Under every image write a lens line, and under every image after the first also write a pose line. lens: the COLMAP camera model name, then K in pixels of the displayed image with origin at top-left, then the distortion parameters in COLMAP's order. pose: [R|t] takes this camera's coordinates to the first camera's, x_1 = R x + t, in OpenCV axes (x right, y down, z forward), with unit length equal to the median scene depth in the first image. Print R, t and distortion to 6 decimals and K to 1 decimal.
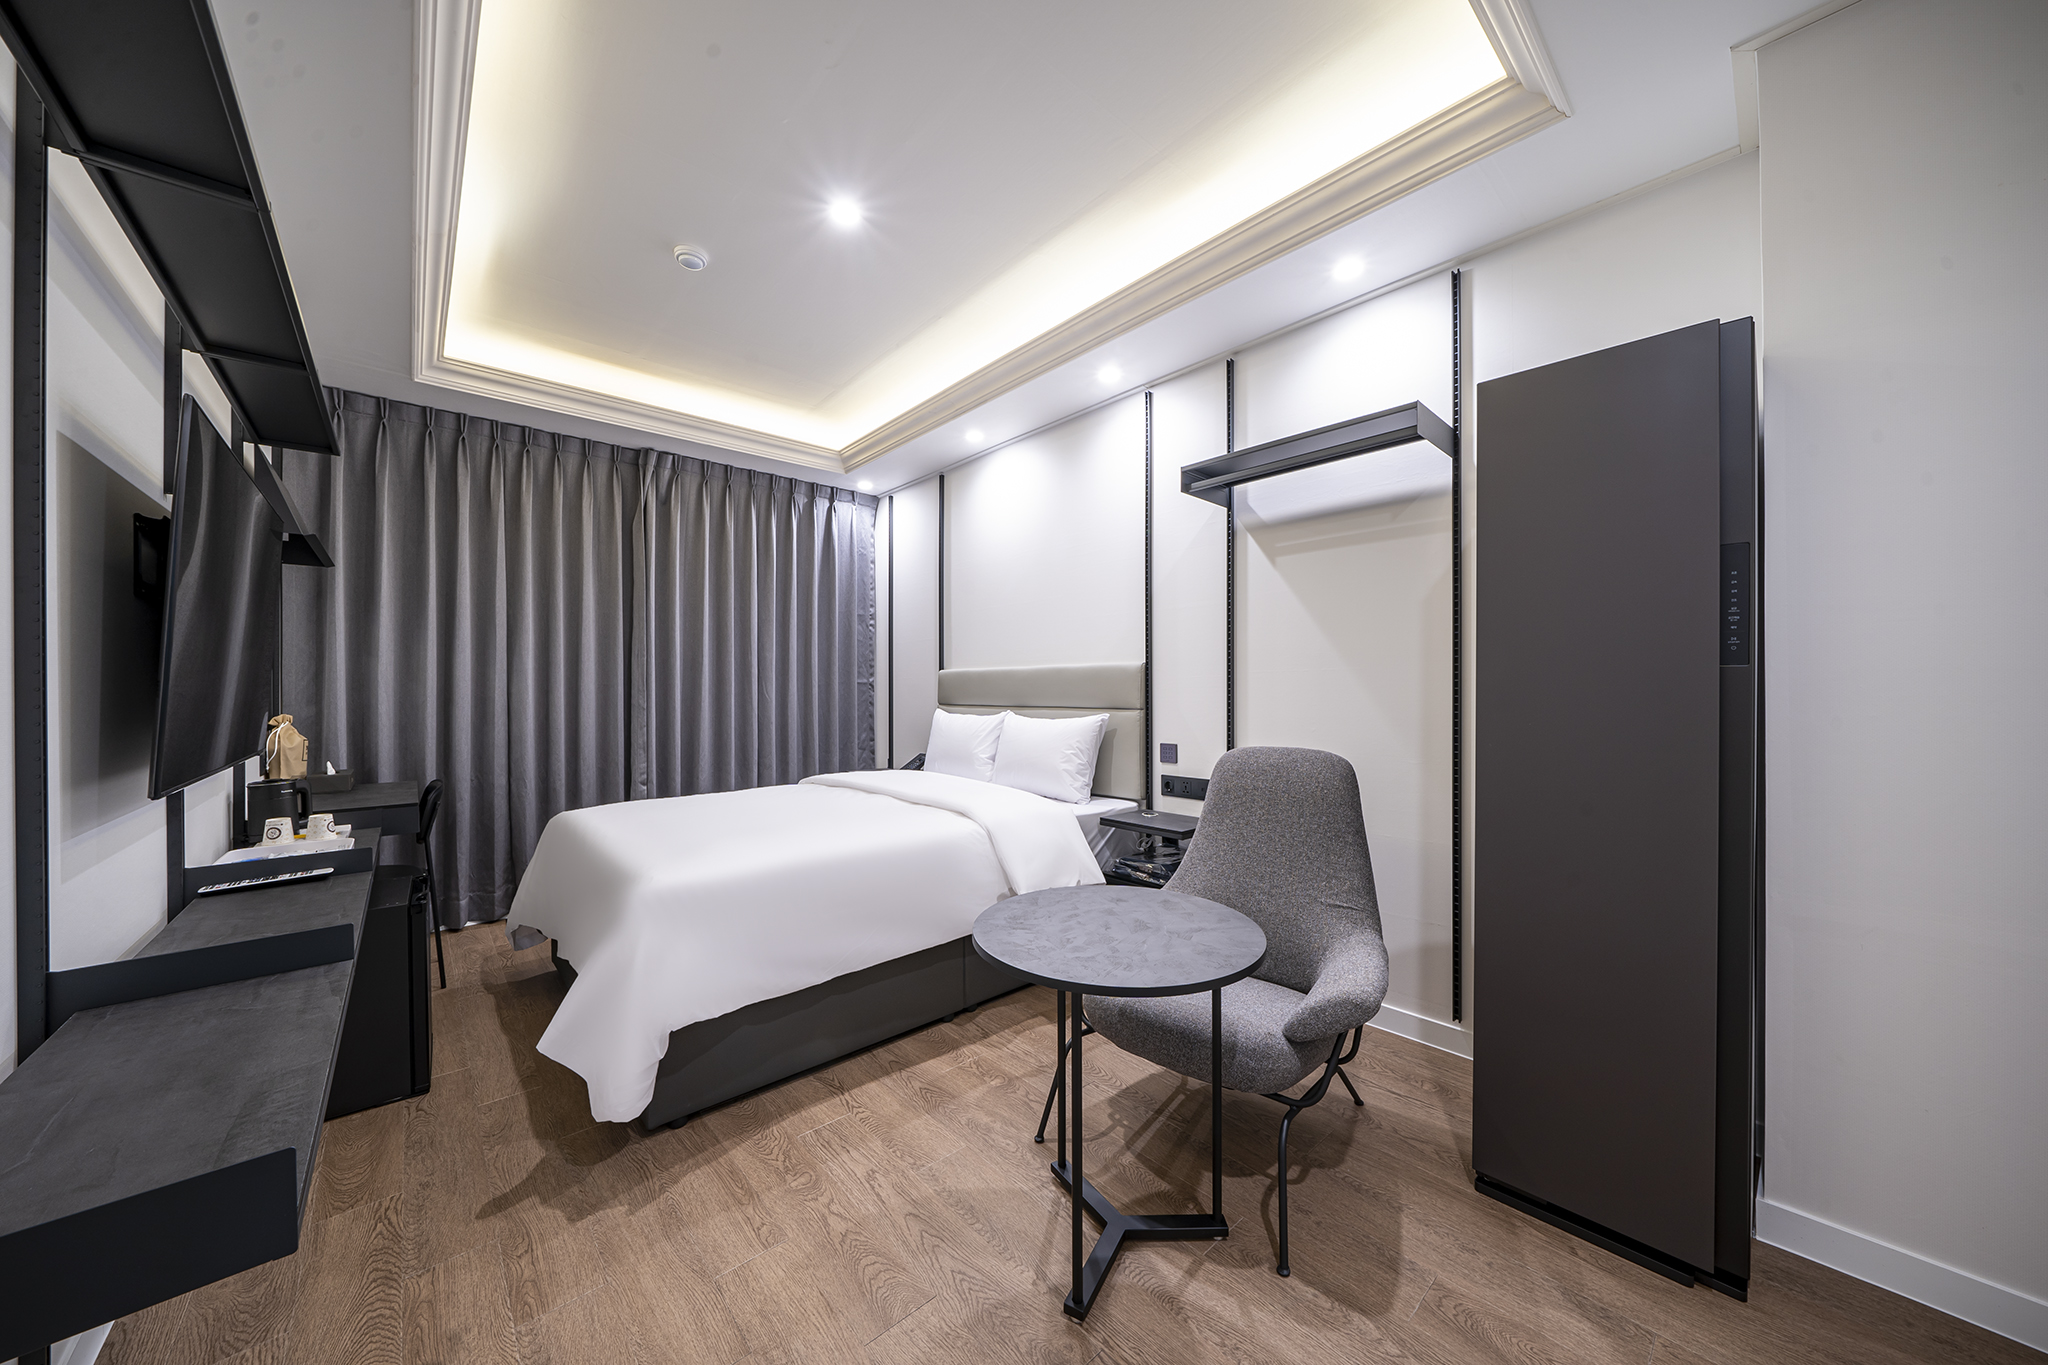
lens RADIAL K [[705.7, 0, 1025.2], [0, 705.7, 690.7], [0, 0, 1]] dist [-0.005555, 0.000208]
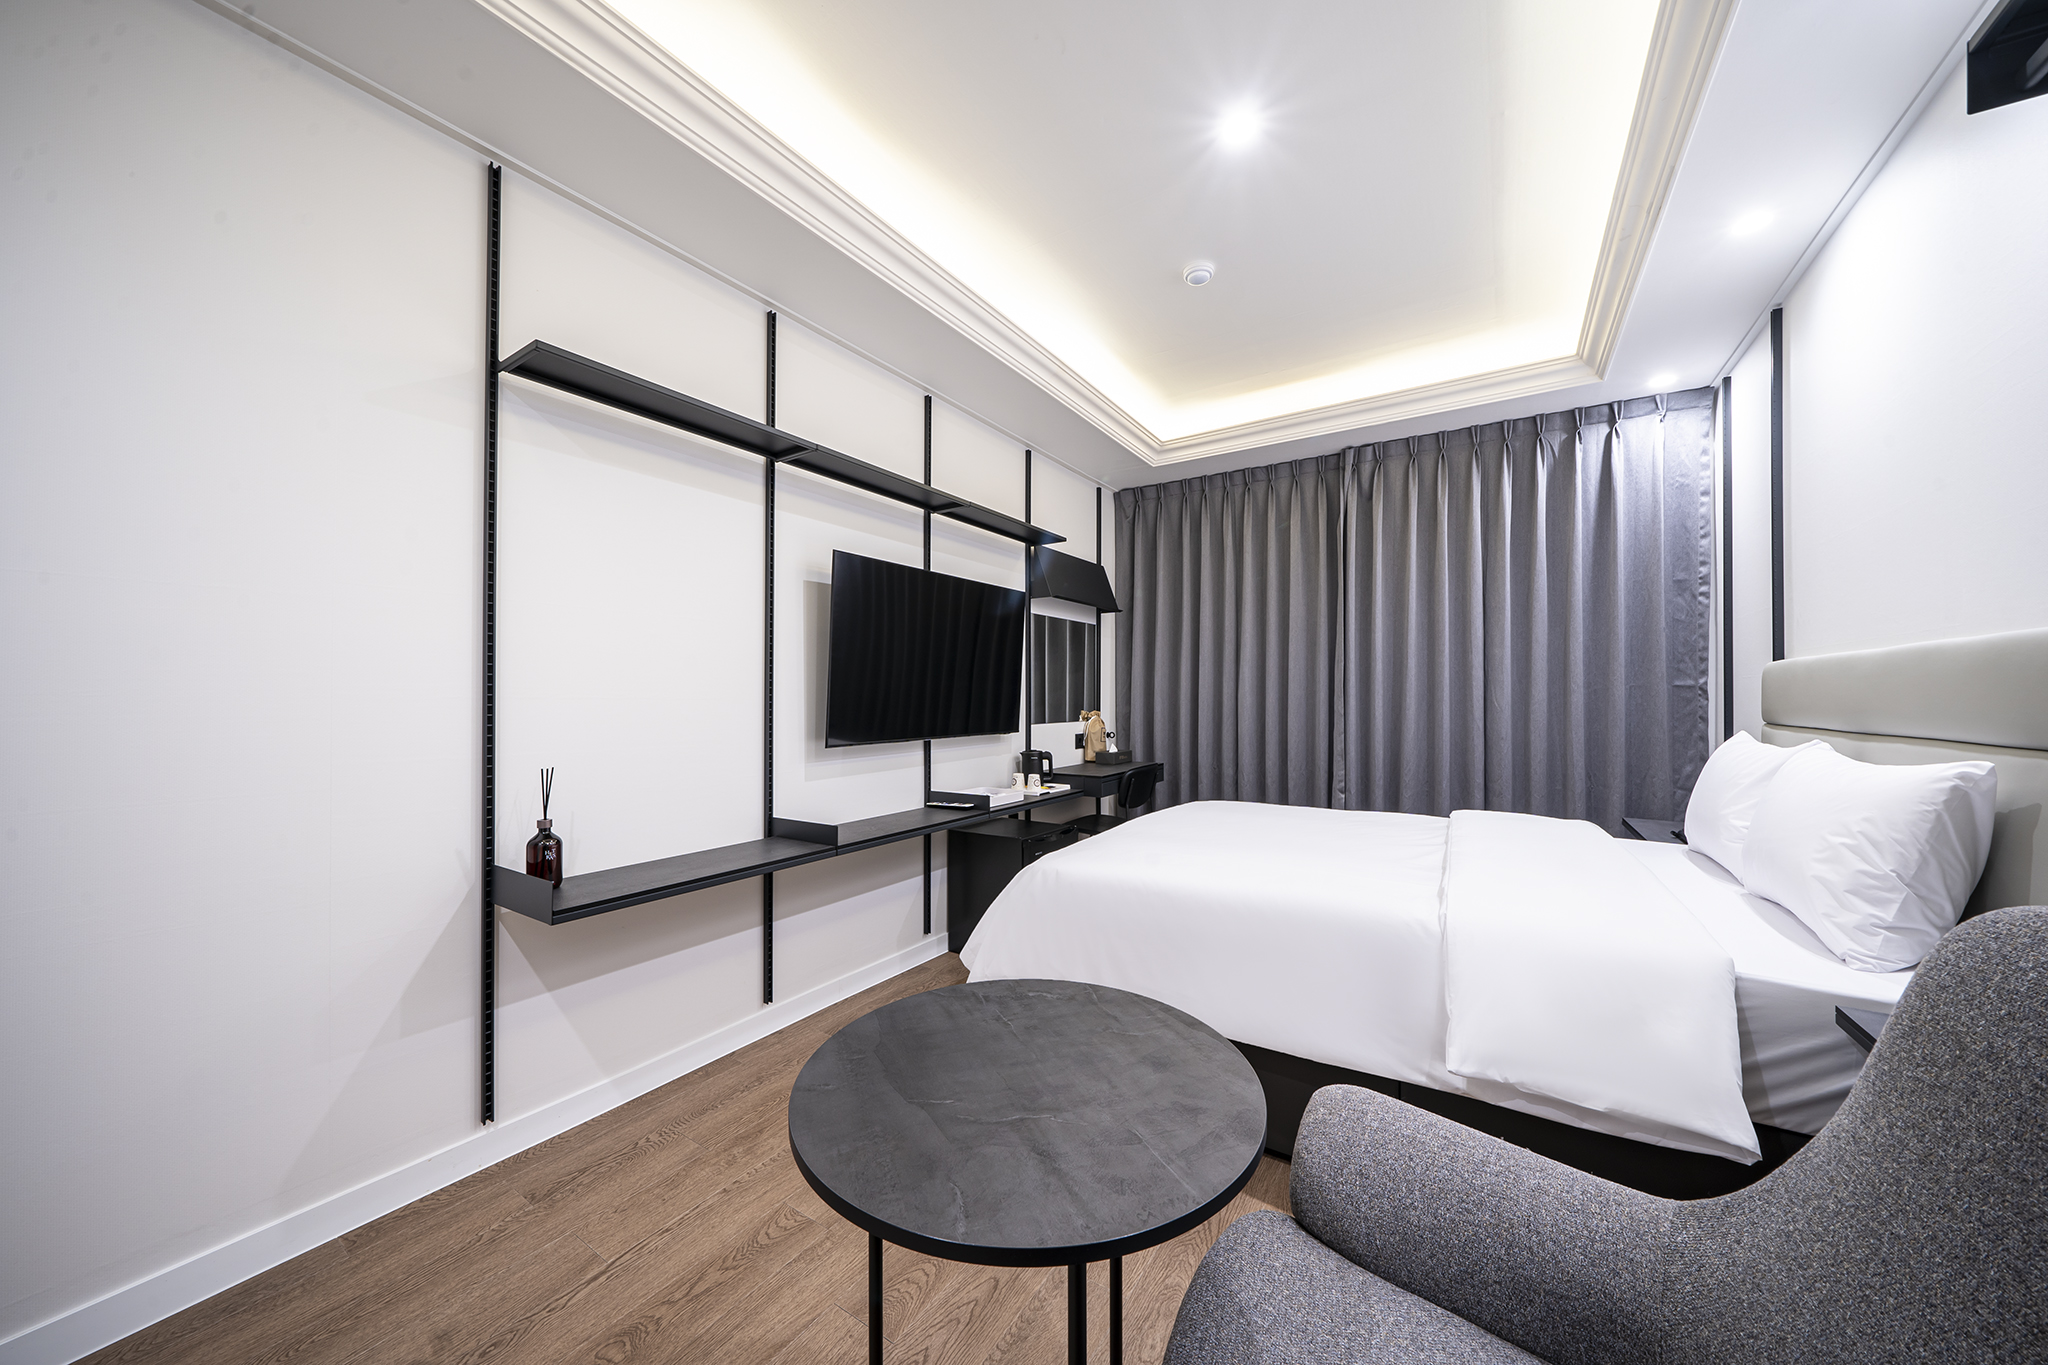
lens RADIAL K [[705.7, 0, 1025.2], [0, 705.7, 690.7], [0, 0, 1]] dist [-0.005555, 0.000208]
pose [[0.257723, -0.005485, -0.966203, 0.288585], [-0.001839, 0.999979, -0.006167, -0.002259], [0.966217, 0.003366, 0.257708, 0.323444]]
